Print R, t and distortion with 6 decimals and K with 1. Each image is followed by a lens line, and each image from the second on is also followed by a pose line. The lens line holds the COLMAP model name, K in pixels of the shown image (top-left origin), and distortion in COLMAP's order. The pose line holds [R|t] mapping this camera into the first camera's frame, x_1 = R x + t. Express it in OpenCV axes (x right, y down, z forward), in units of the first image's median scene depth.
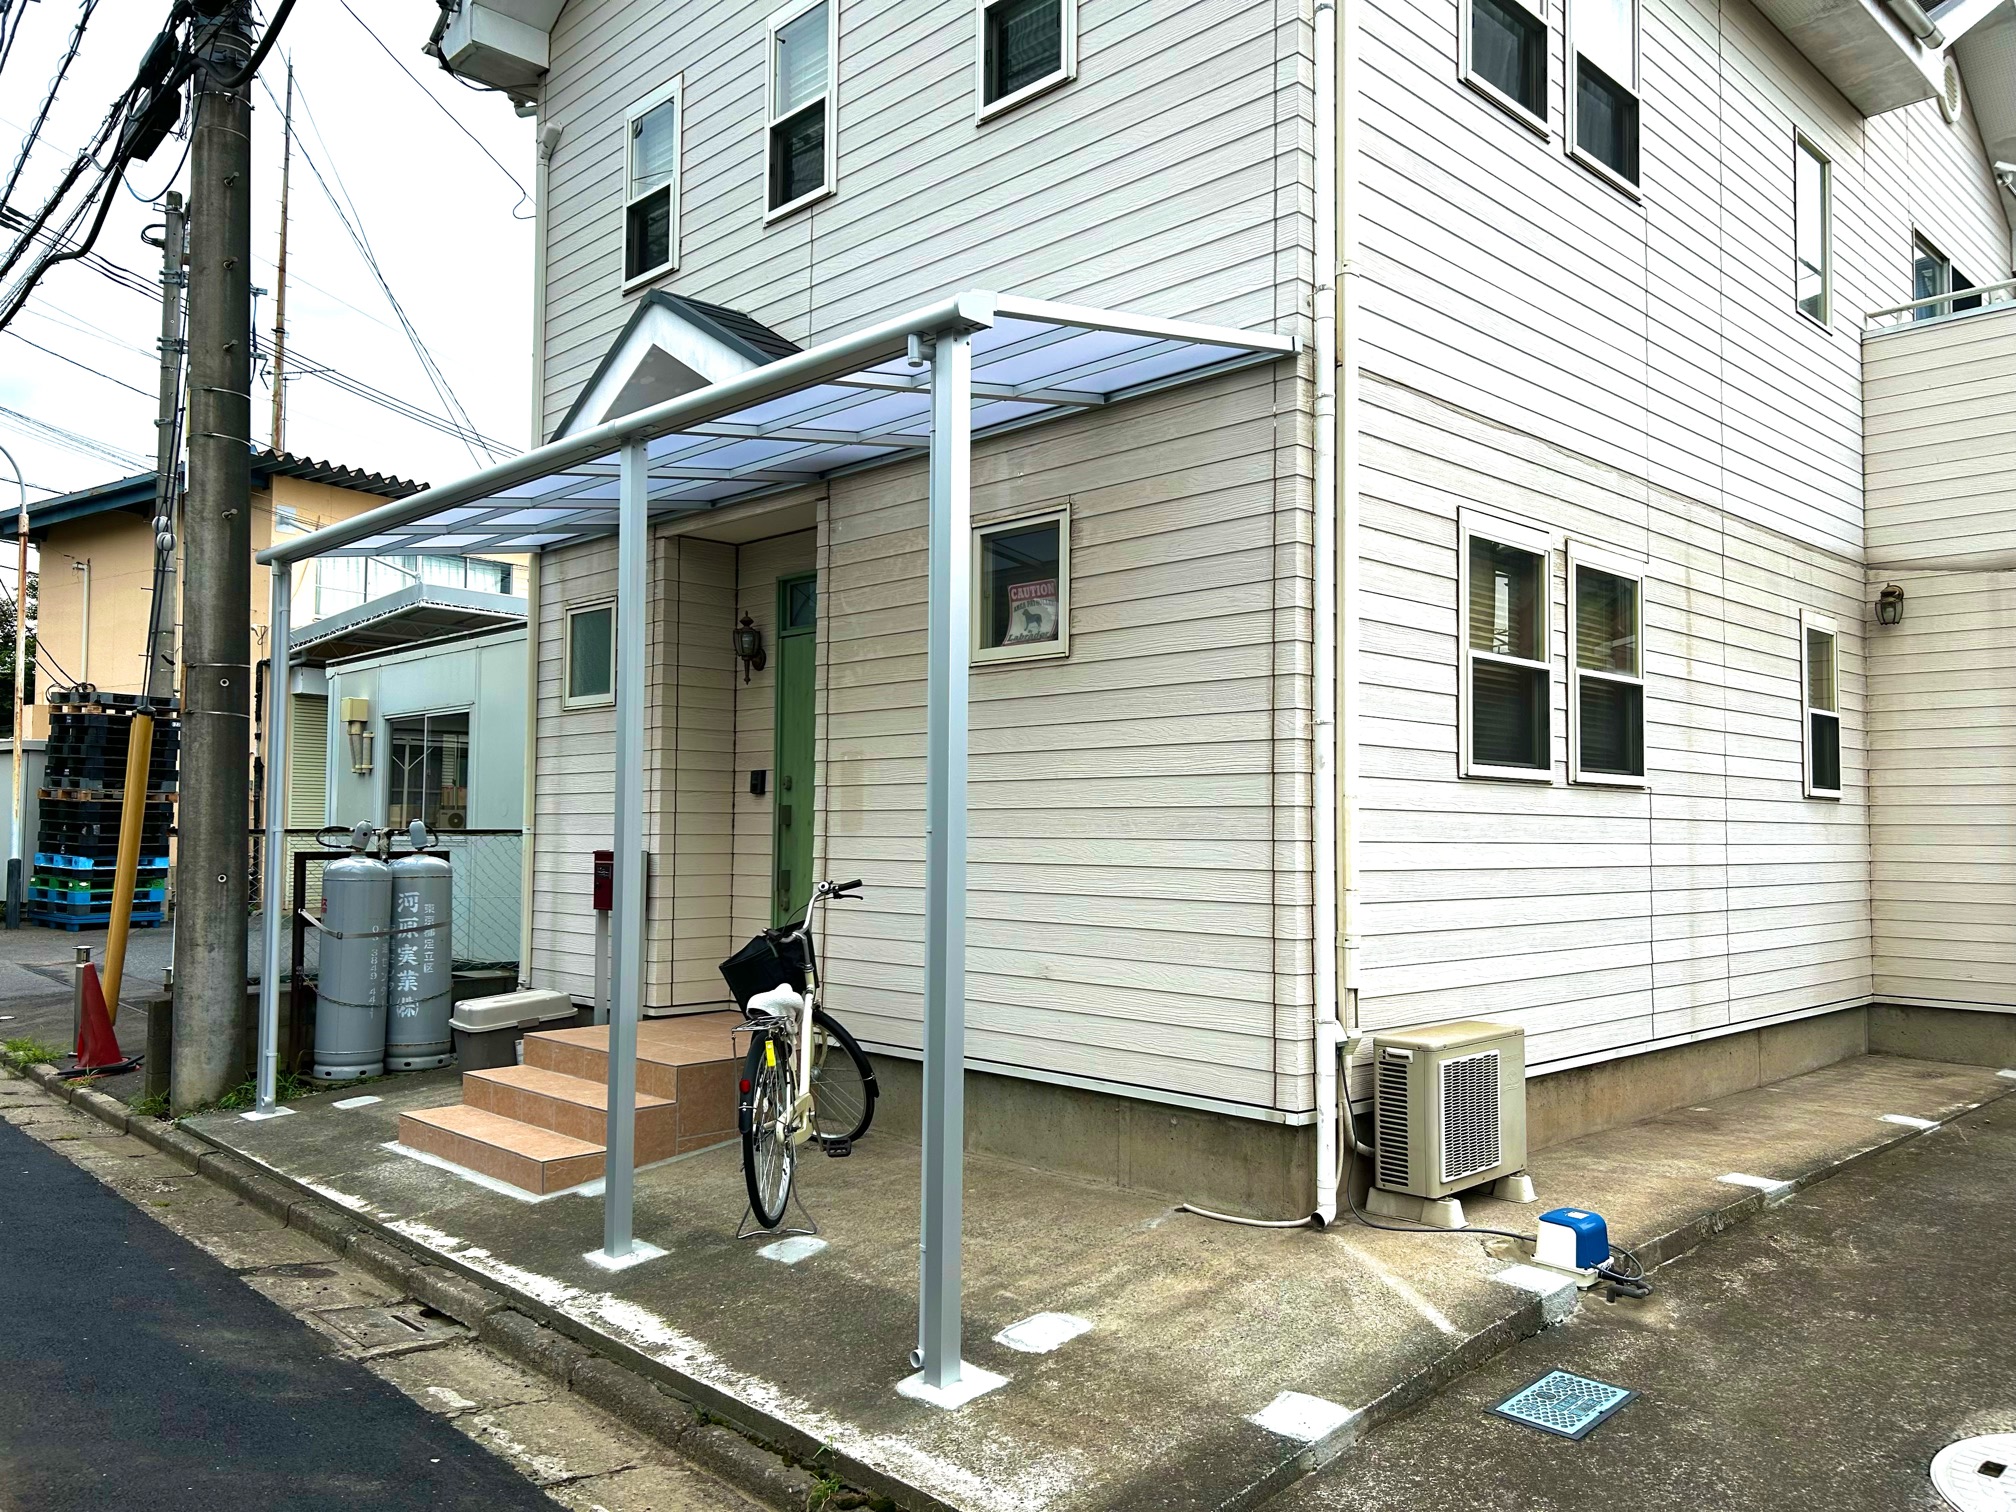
lens RADIAL K [[1515.8, 0, 1022.6], [0, 1515.8, 760.6], [0, 0, 1]] dist [0.050868, -0.063871]
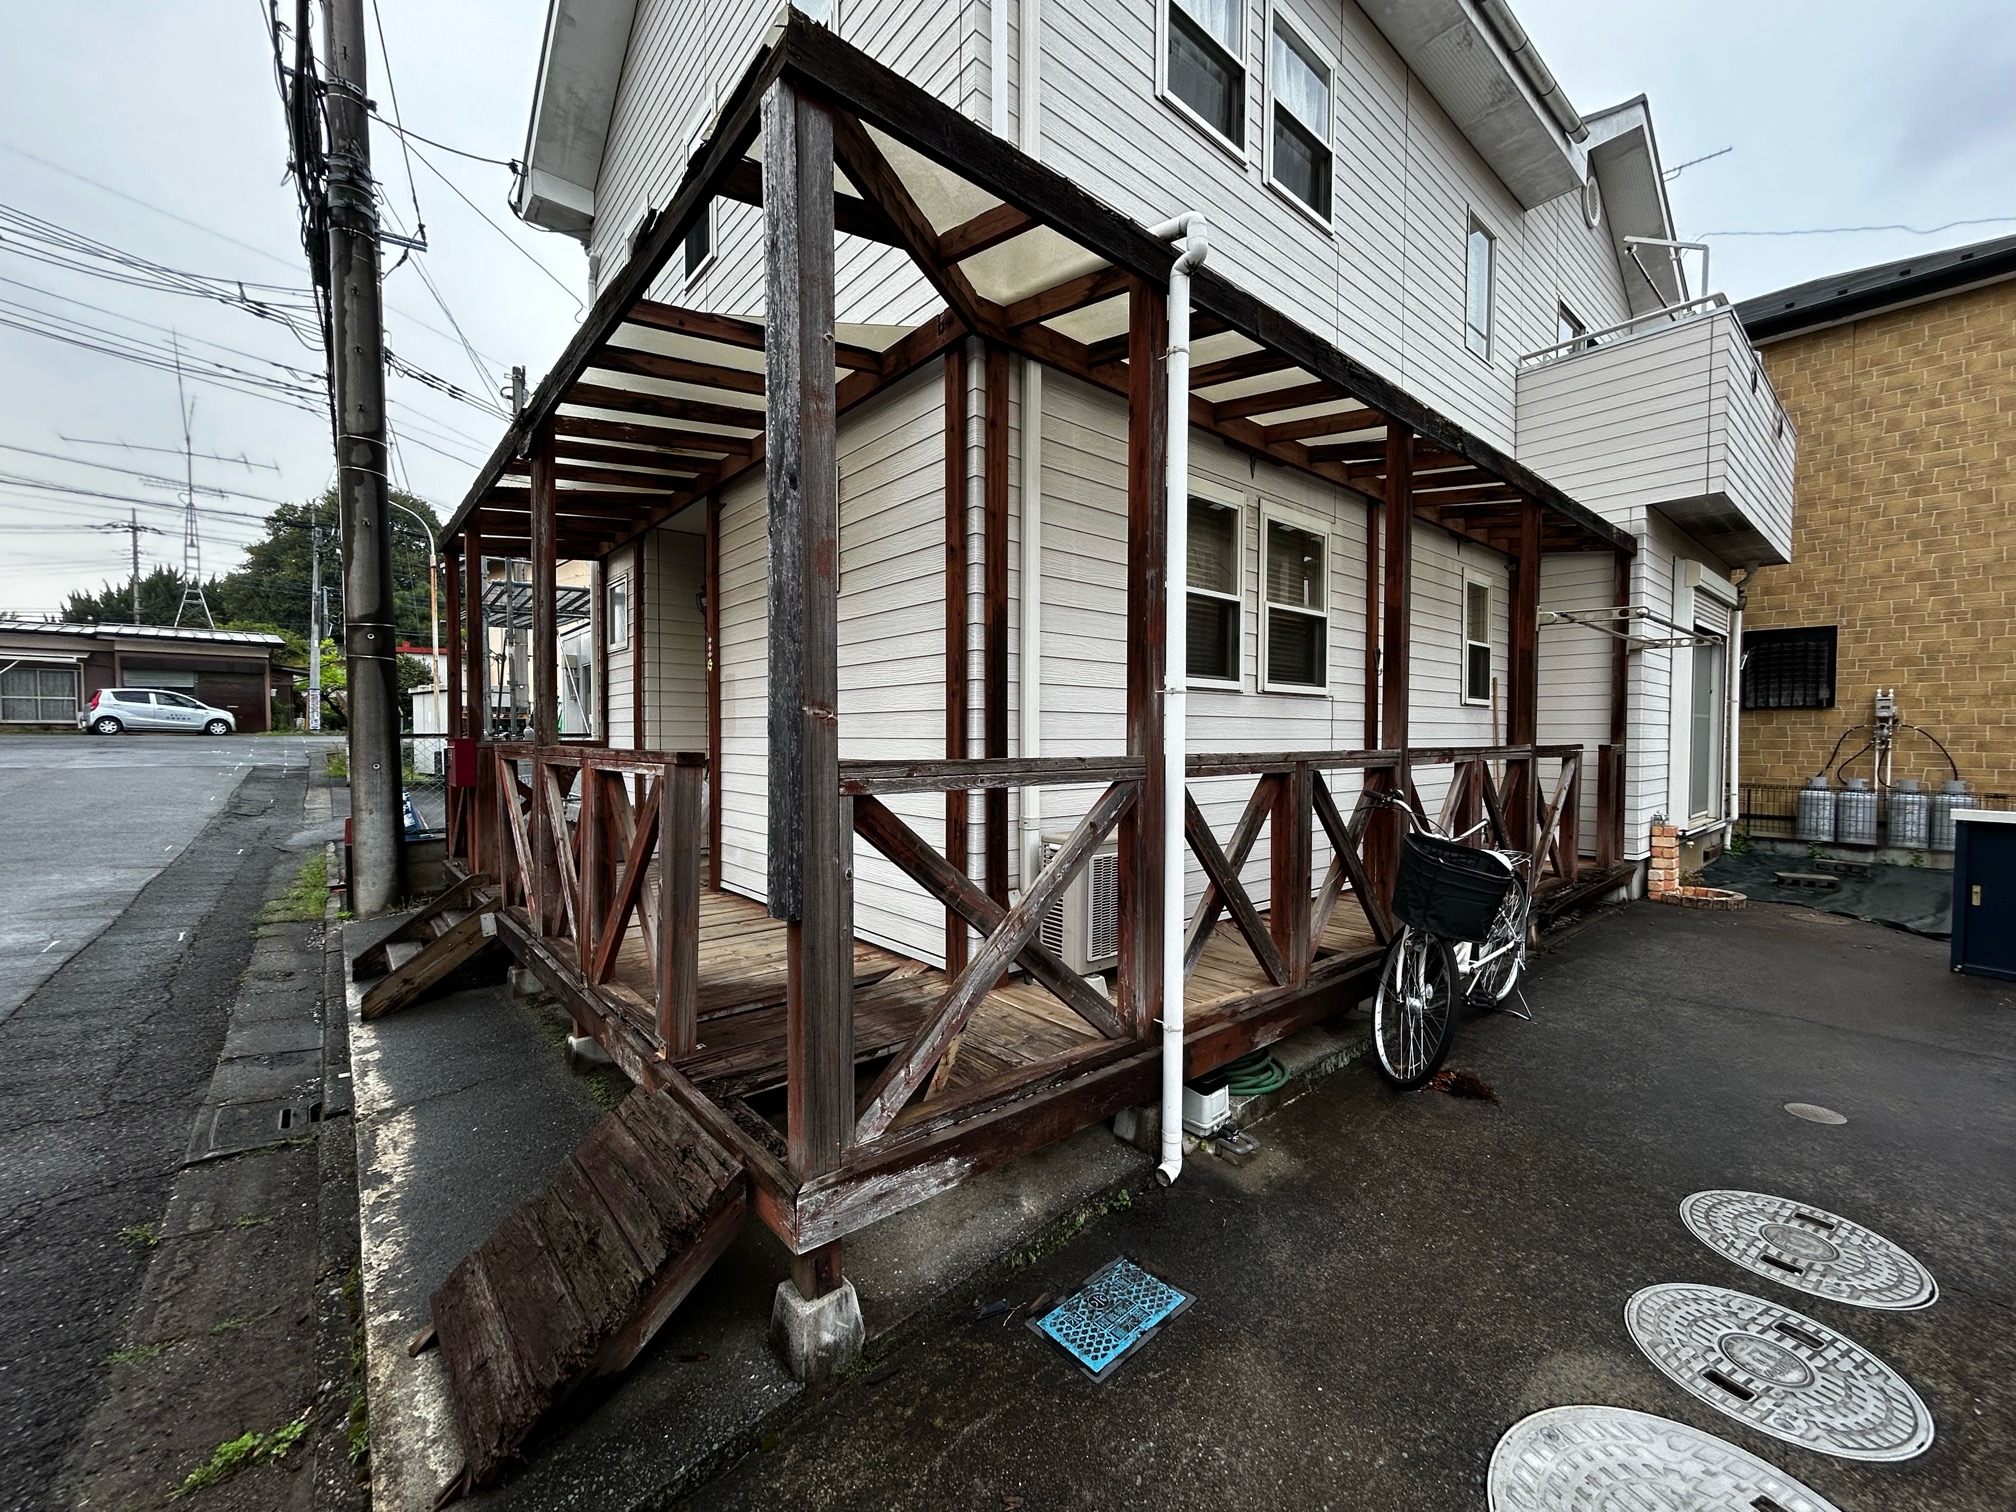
lens RADIAL K [[810.8, 0, 1005.0], [0, 810.8, 753.9], [0, 0, 1]] dist [-0.000420, -0.000967]
pose [[0.997560, -0.004309, -0.069679, 0.178459], [0.009371, 0.997326, 0.072477, 0.014084], [0.069181, -0.072953, 0.994933, 0.279553]]
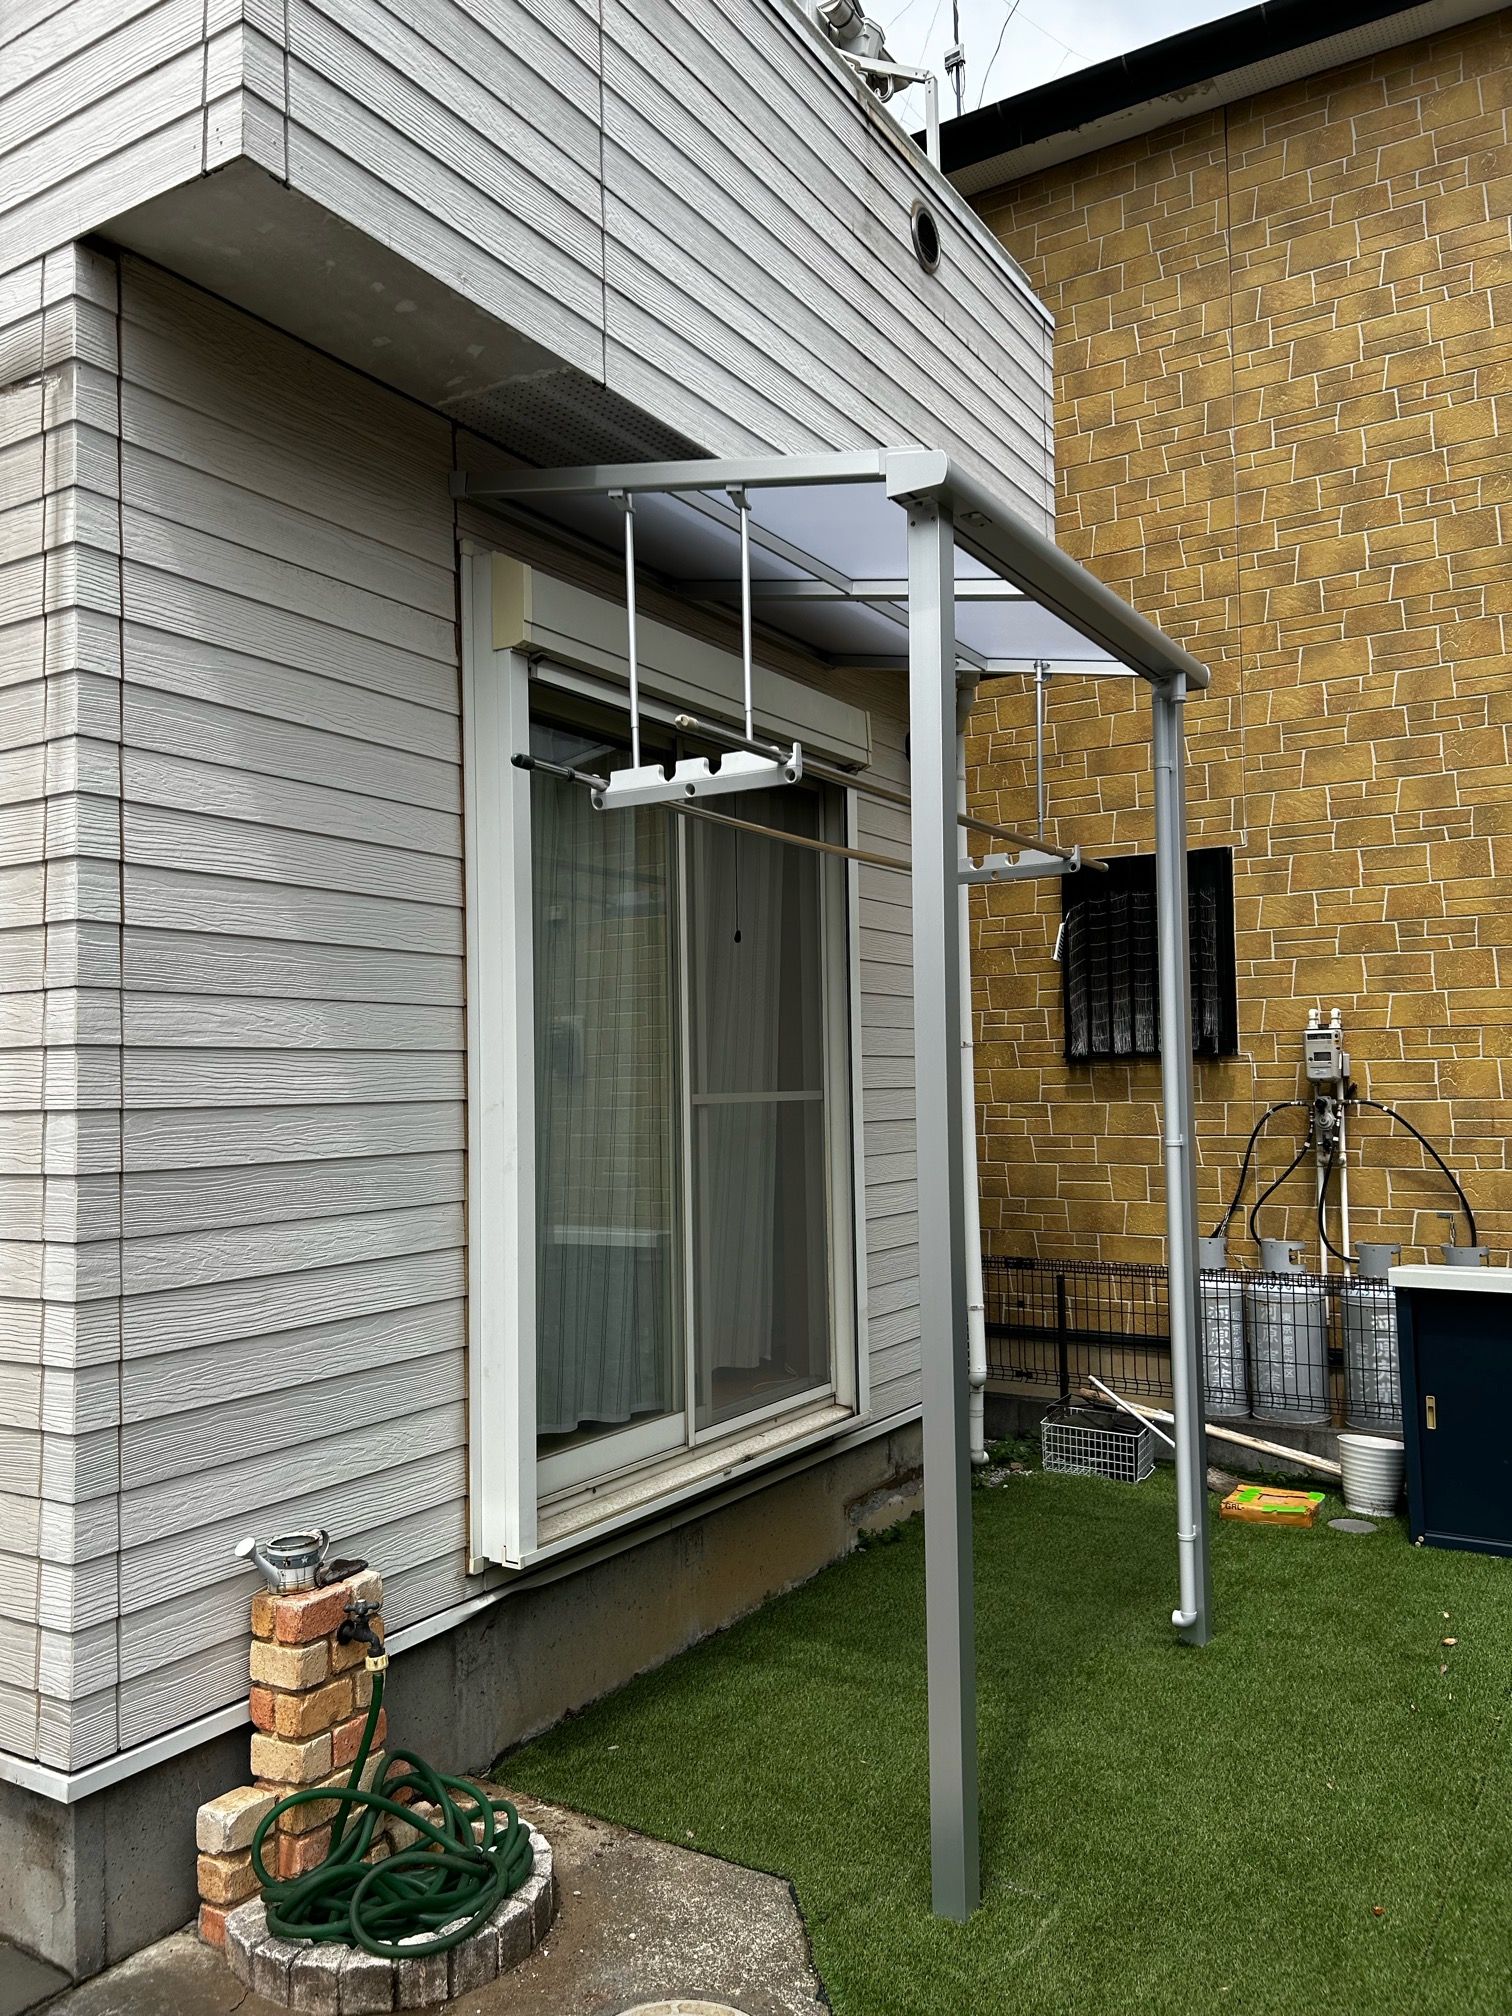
lens RADIAL K [[1515.8, 0, 746.6], [0, 1515.8, 1012.4], [0, 0, 1]] dist [0.050868, -0.063871]
pose [[0.971465, -0.014925, 0.236714, 0.583315], [0.015619, 0.999877, -0.001055, 0.014559], [-0.236669, 0.004722, 0.971579, 0.582780]]
